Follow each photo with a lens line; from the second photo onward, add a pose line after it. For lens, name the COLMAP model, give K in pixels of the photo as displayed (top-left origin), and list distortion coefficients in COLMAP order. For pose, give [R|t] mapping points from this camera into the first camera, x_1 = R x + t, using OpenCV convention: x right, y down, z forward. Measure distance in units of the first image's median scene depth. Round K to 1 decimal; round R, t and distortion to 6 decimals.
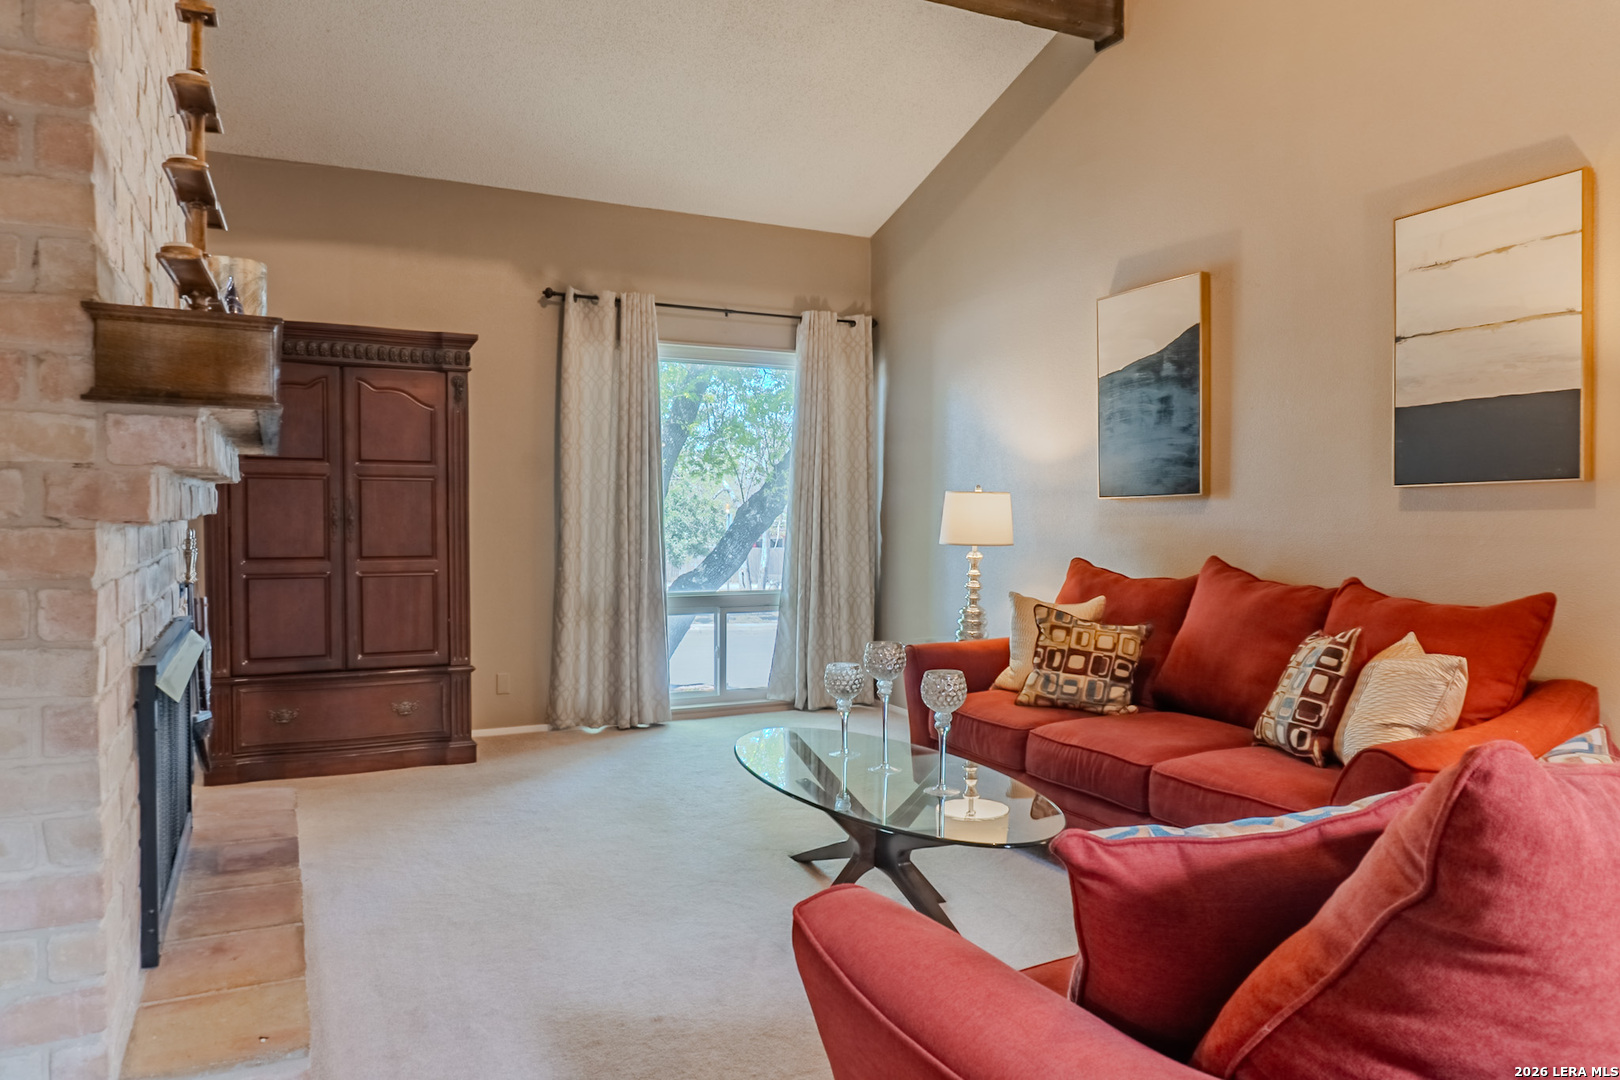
lens RADIAL K [[1102.3, 0, 851.3], [0, 1102.3, 543.6], [0, 0, 1]] dist [-0.004340, -0.001197]
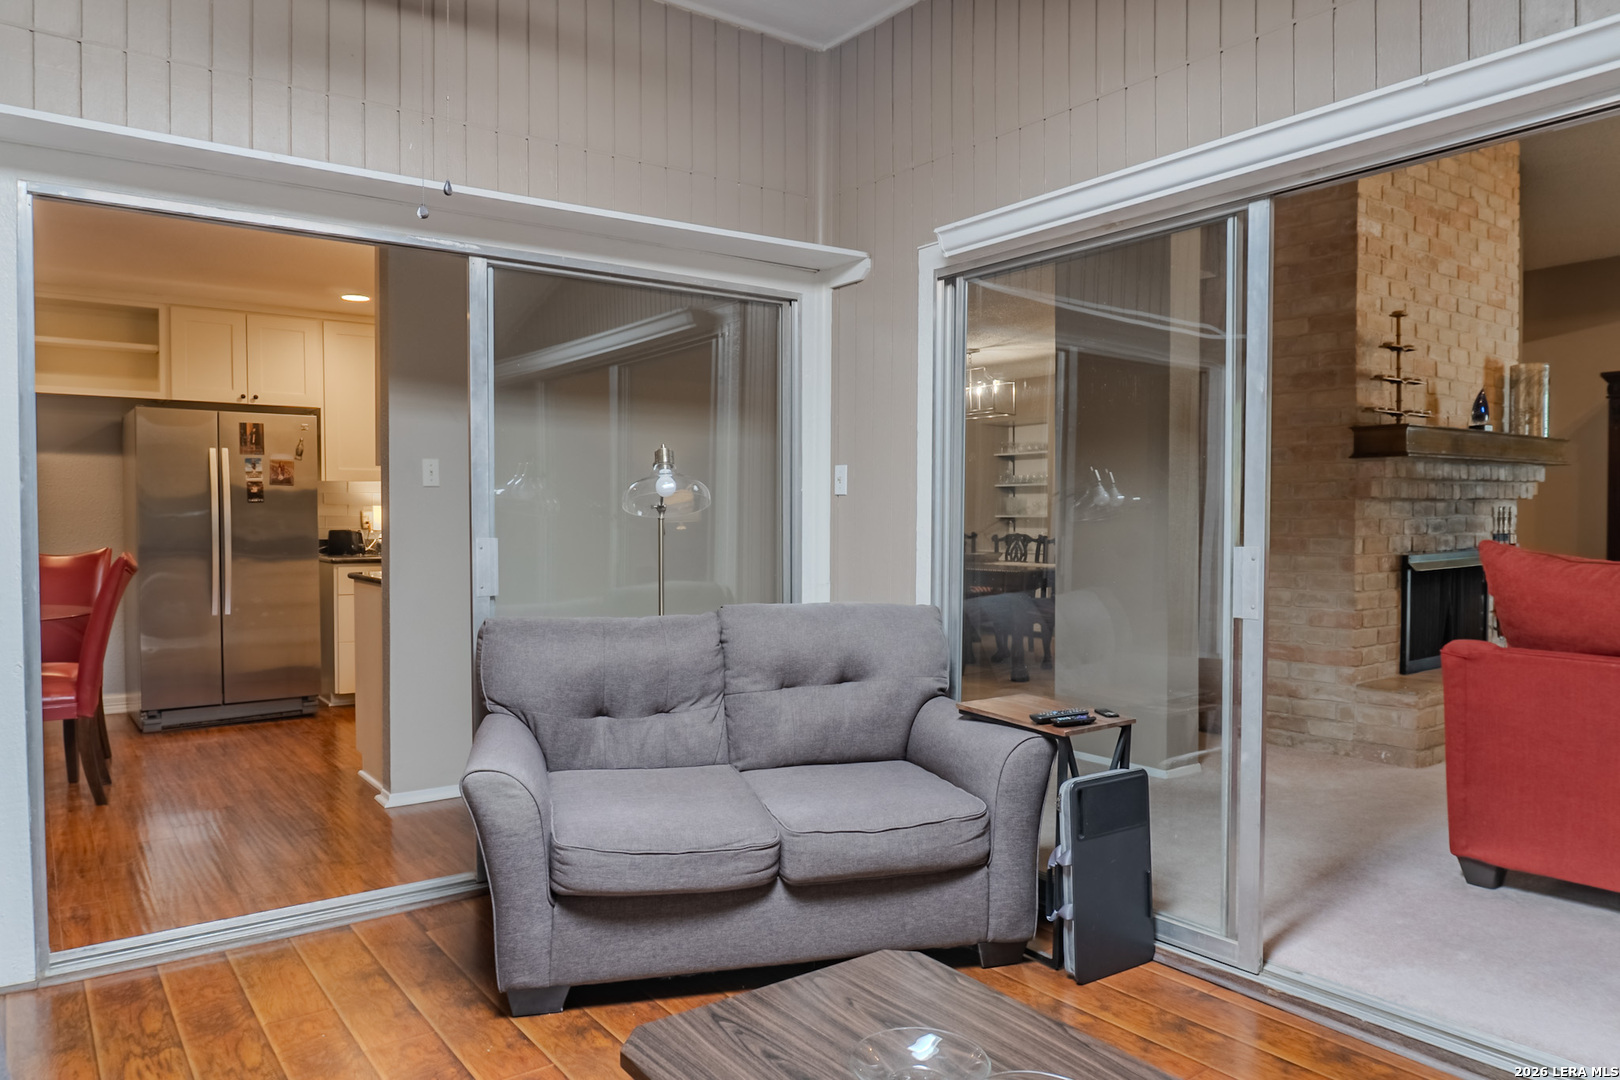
lens RADIAL K [[1073.7, 0, 808.6], [0, 1073.7, 545.6], [0, 0, 1]] dist [0.001554, 0.000872]
pose [[0.147810, 0.015601, -0.988893, 0.805062], [-0.019321, 0.999730, 0.012884, 0.041369], [0.988827, 0.017203, 0.148072, -0.370921]]
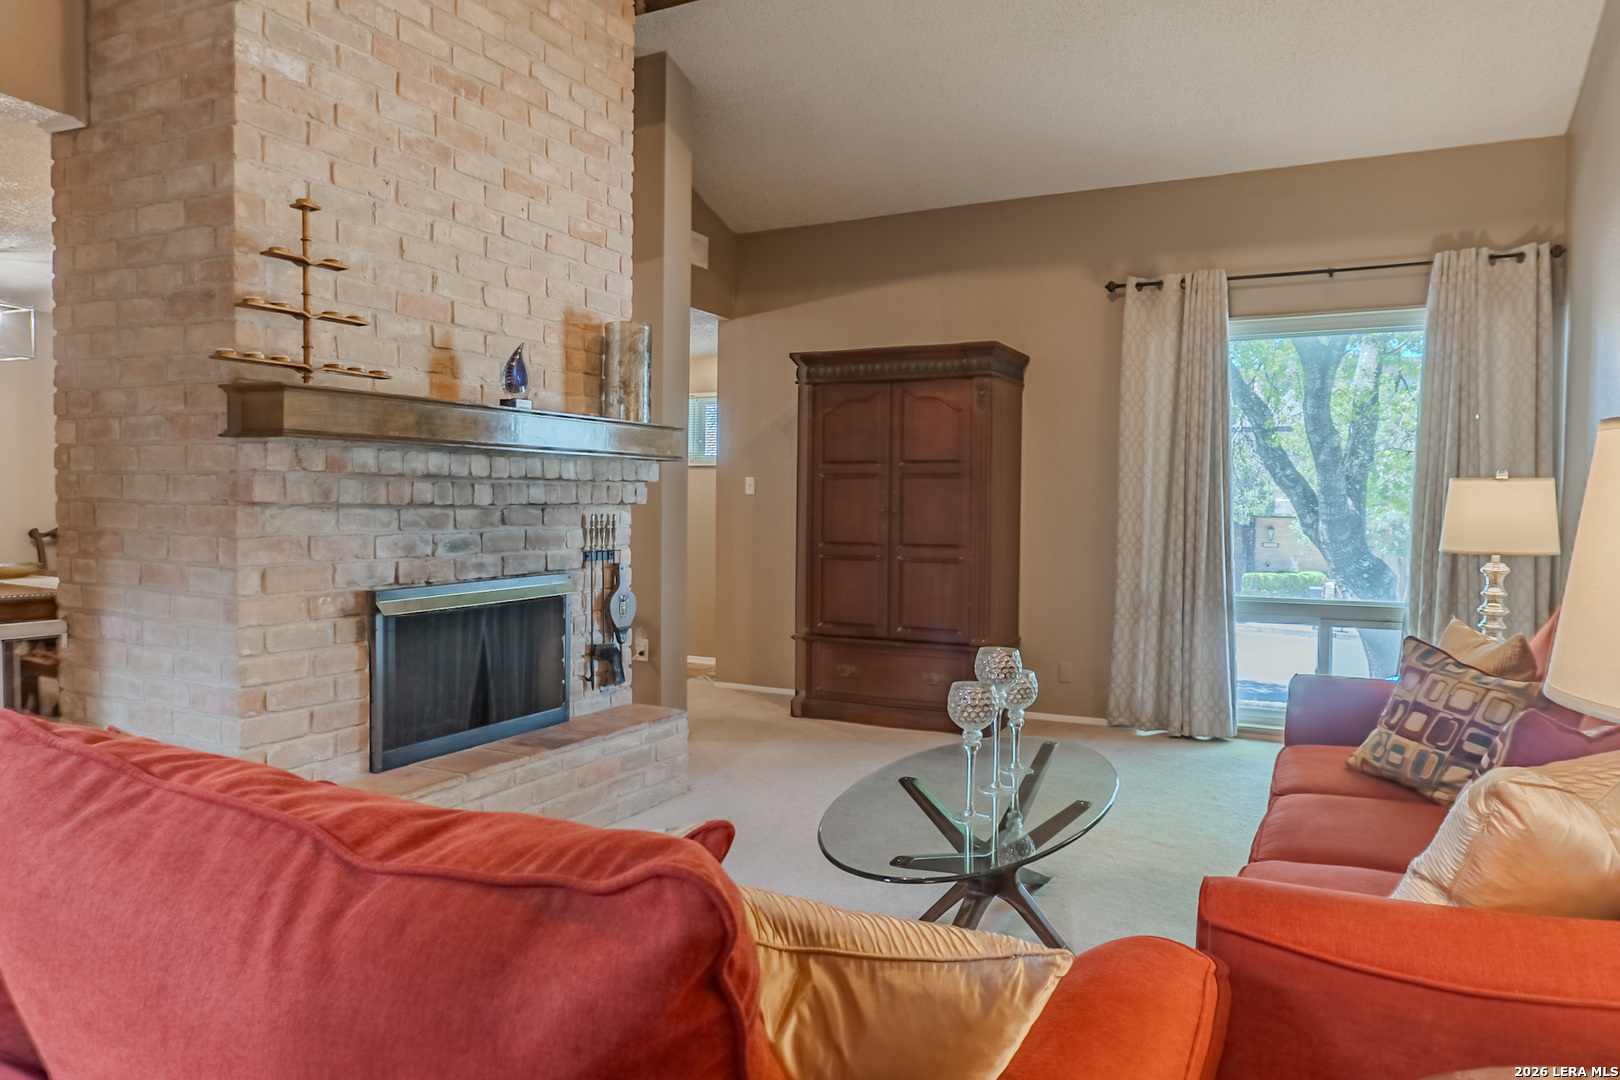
lens RADIAL K [[1105.7, 0, 817.4], [0, 1105.7, 550.5], [0, 0, 1]] dist [-0.013549, -0.001872]
pose [[0.570351, 0.035032, -0.820654, 0.549725], [-0.030664, 0.999302, 0.021346, -0.003052], [0.820829, 0.012990, 0.571027, 0.293714]]
